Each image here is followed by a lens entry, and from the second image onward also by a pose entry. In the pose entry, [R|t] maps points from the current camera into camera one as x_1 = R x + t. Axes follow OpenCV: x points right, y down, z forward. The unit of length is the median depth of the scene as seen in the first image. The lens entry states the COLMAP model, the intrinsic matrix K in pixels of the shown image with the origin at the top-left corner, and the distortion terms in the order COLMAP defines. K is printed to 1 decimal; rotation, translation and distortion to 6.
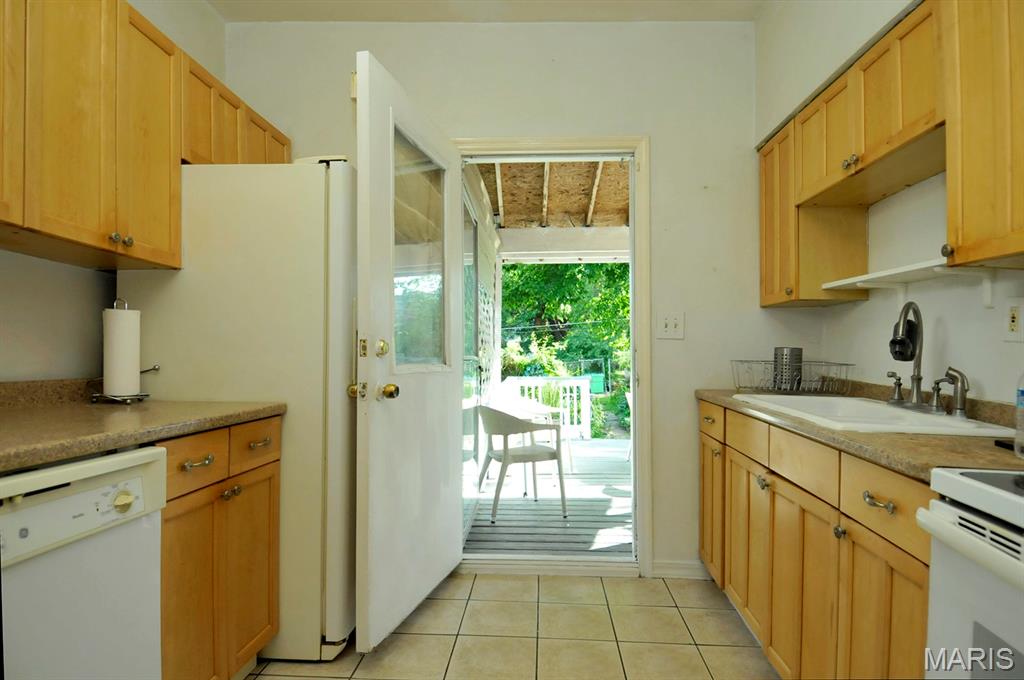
lens RADIAL K [[583.3, 0, 510.4], [0, 583.3, 346.7], [0, 0, 1]] dist [-0.052685, -0.001852]
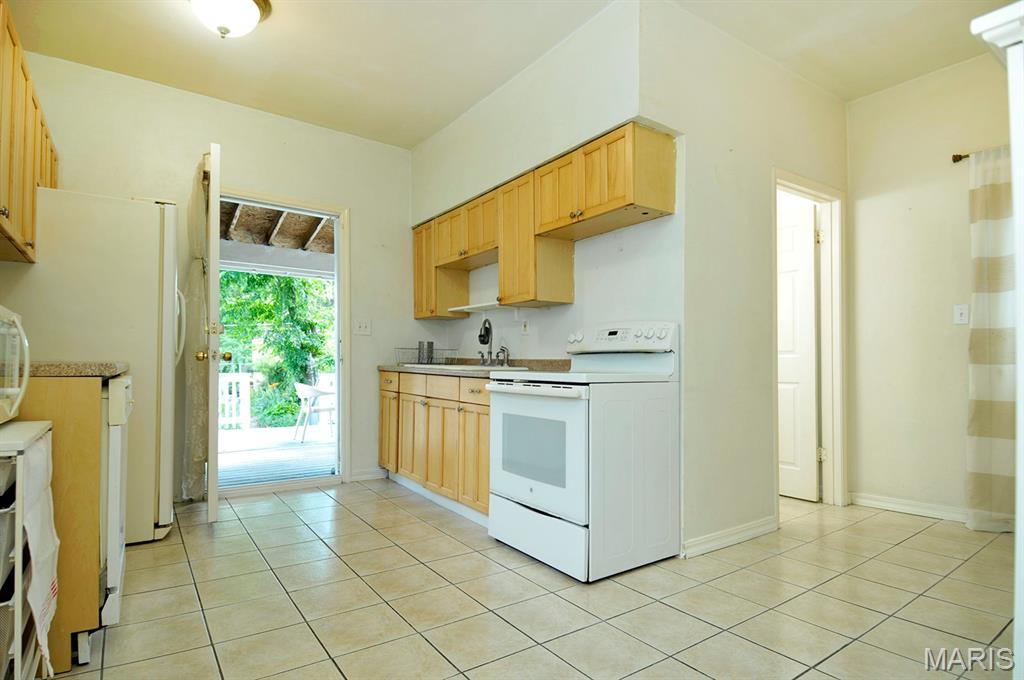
lens RADIAL K [[532.7, 0, 512.3], [0, 532.7, 360.0], [0, 0, 1]] dist [0.038171, -0.039984]
pose [[0.793948, 0.006865, 0.607947, -0.388169], [-0.014027, 0.999877, 0.007028, 0.053490], [-0.607824, -0.014107, 0.793946, -0.577363]]
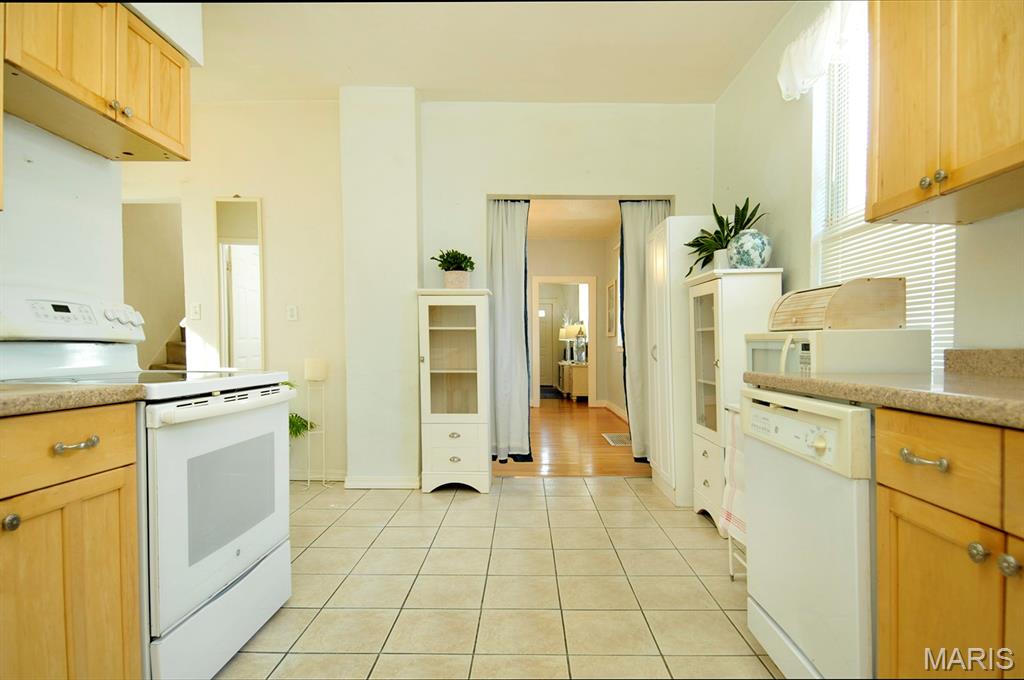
lens RADIAL K [[532.7, 0, 510.7], [0, 532.7, 344.0], [0, 0, 1]] dist [0.038171, -0.039984]
pose [[-0.999982, -0.004481, 0.004046, -0.057918], [-0.004584, 0.999659, -0.025692, 0.057836], [-0.003930, -0.025710, -0.999662, 1.026507]]
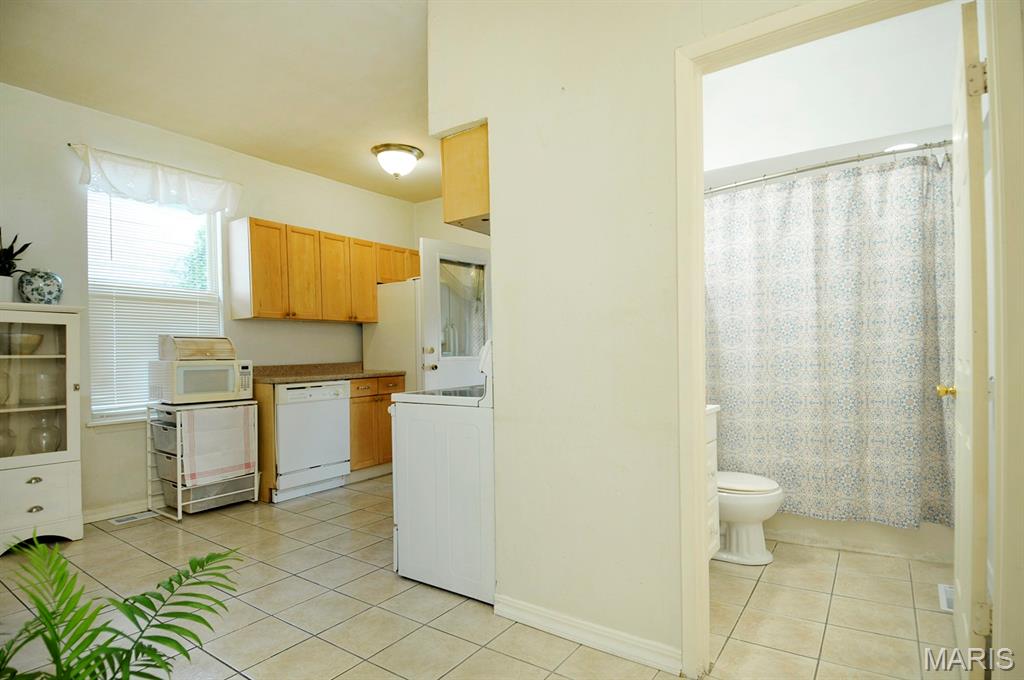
lens RADIAL K [[532.7, 0, 514.0], [0, 532.7, 355.5], [0, 0, 1]] dist [0.038171, -0.039984]
pose [[0.842846, -0.014714, -0.537953, 1.139489], [0.032874, 0.999167, 0.024176, -0.015356], [0.537149, -0.038062, 0.842628, -0.690960]]
